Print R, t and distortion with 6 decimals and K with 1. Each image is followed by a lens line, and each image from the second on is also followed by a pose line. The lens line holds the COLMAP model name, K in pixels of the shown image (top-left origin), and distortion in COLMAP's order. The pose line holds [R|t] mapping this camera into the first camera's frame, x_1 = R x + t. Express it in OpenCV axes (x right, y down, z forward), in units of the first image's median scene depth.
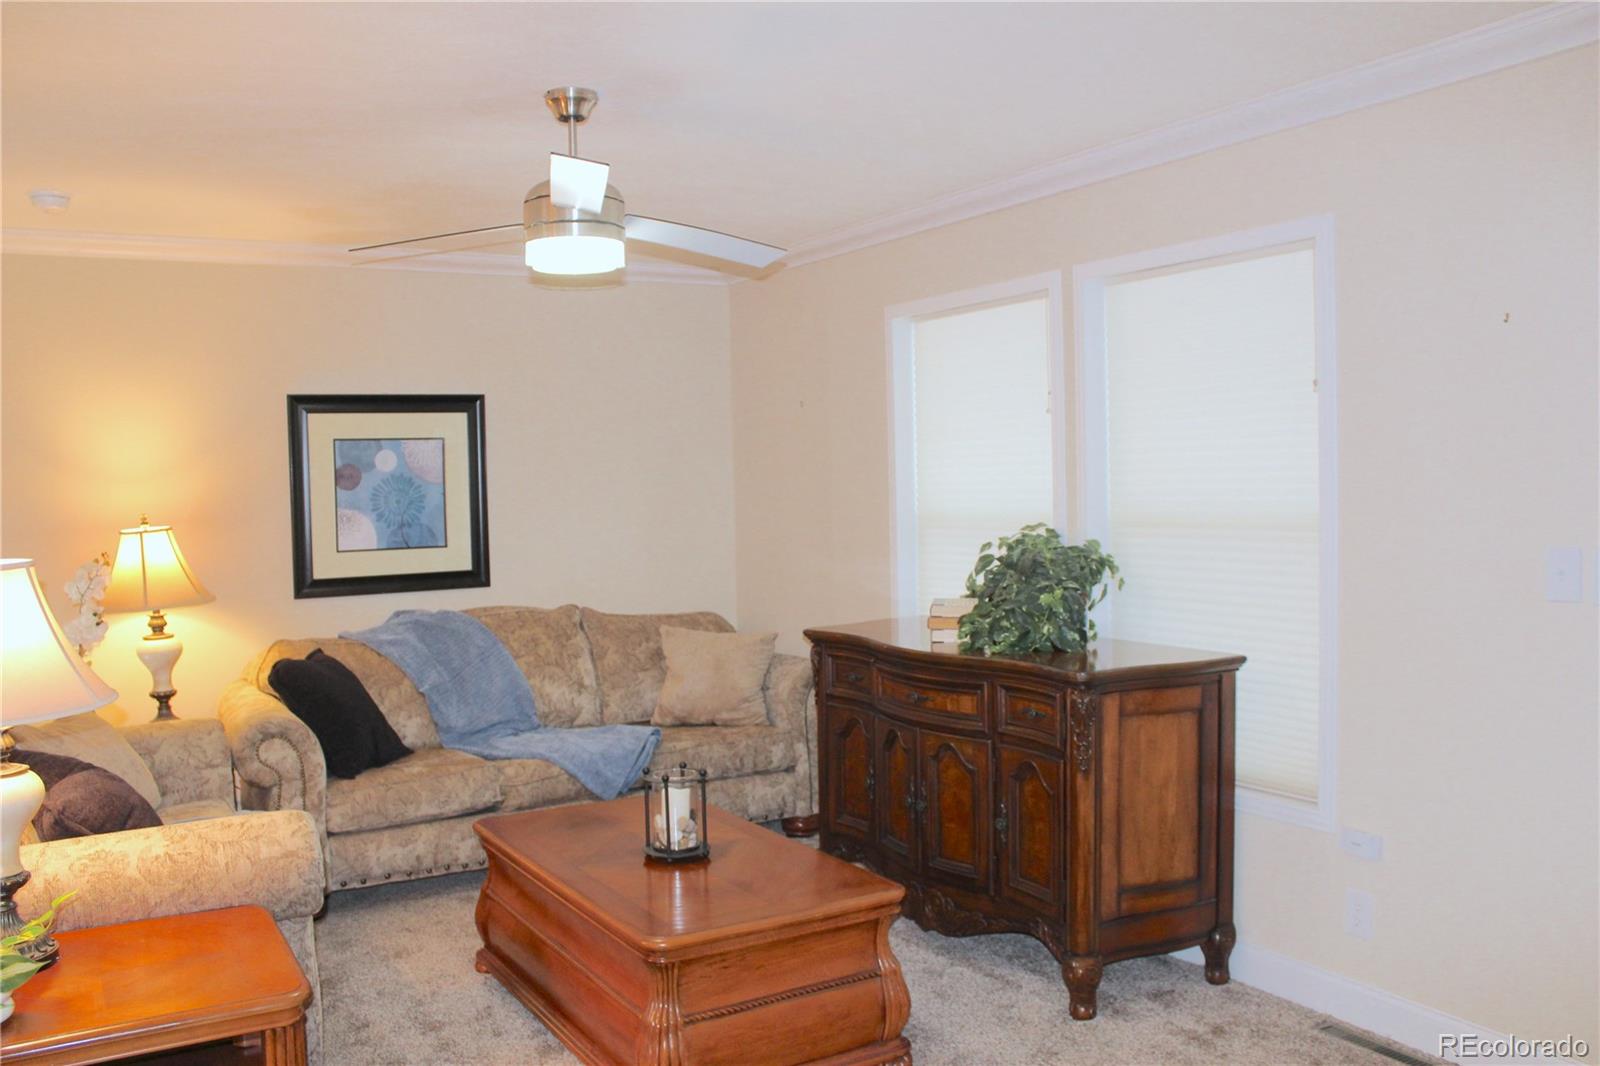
lens RADIAL K [[1331.6, 0, 790.0], [0, 1331.6, 538.1], [0, 0, 1]] dist [-0.148355, 0.092487]
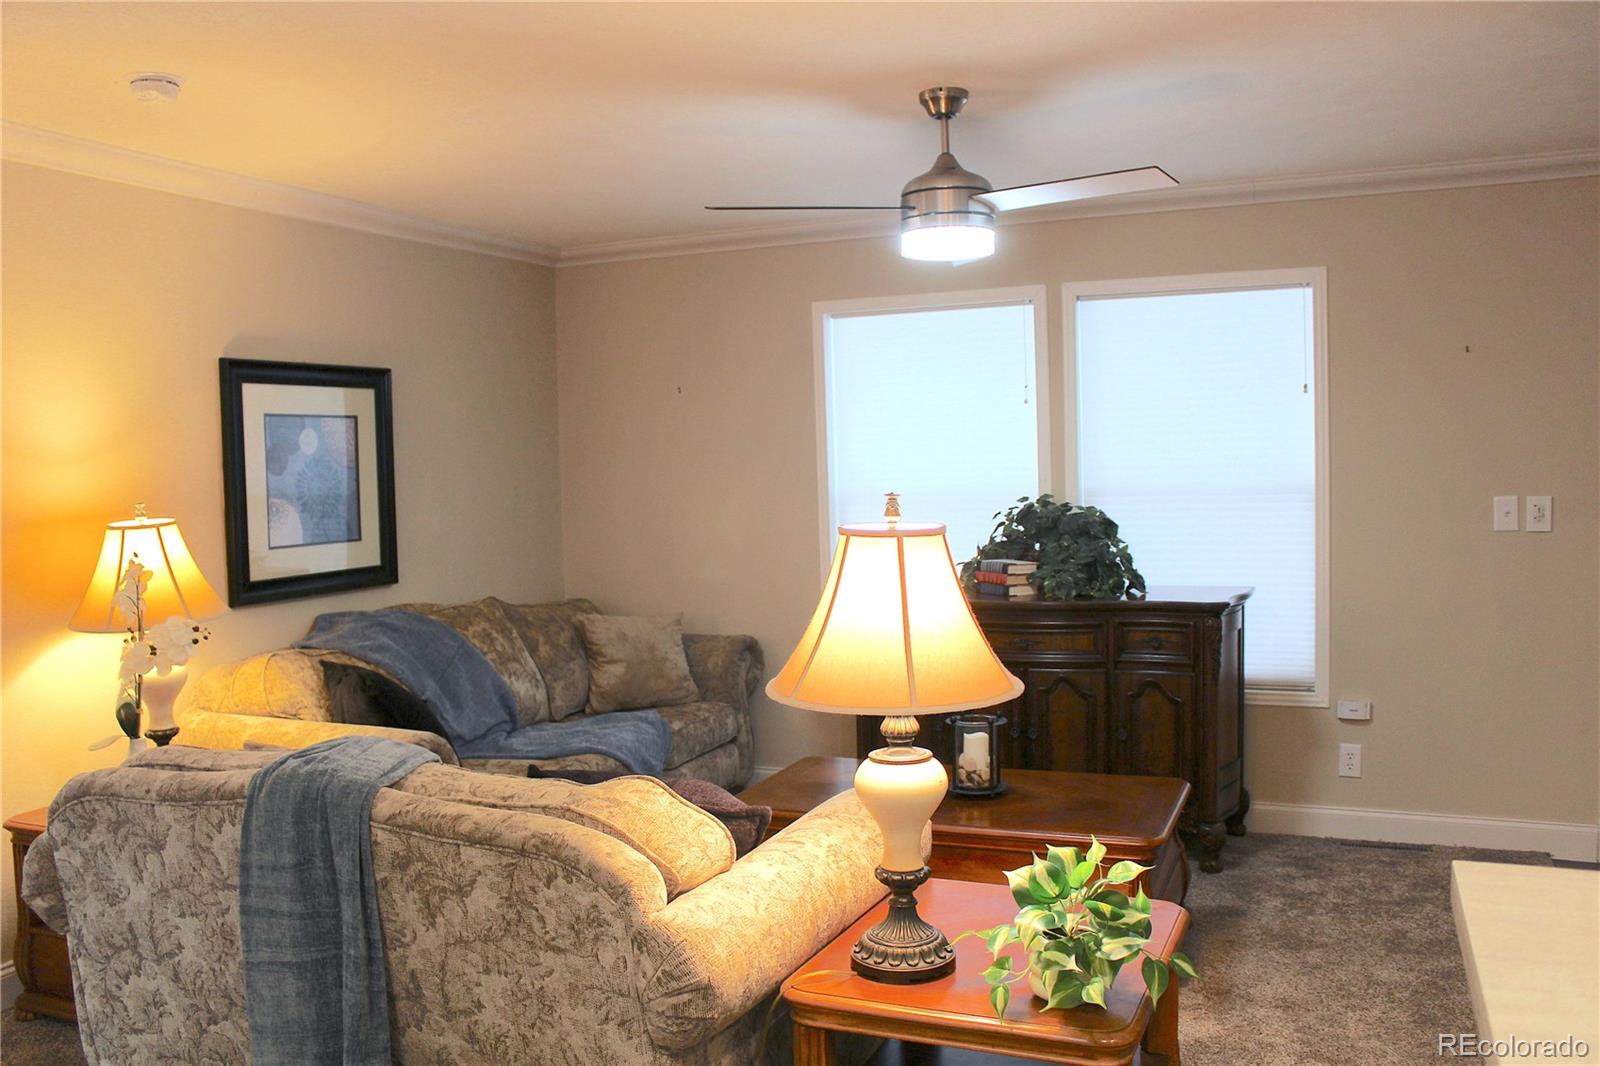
lens RADIAL K [[1331.6, 0, 790.2], [0, 1331.6, 538.7], [0, 0, 1]] dist [-0.148355, 0.092487]
pose [[0.818879, -0.034920, 0.572903, -0.548820], [0.032555, 0.999366, 0.014382, 0.002840], [-0.573042, 0.006874, 0.819497, 0.120056]]
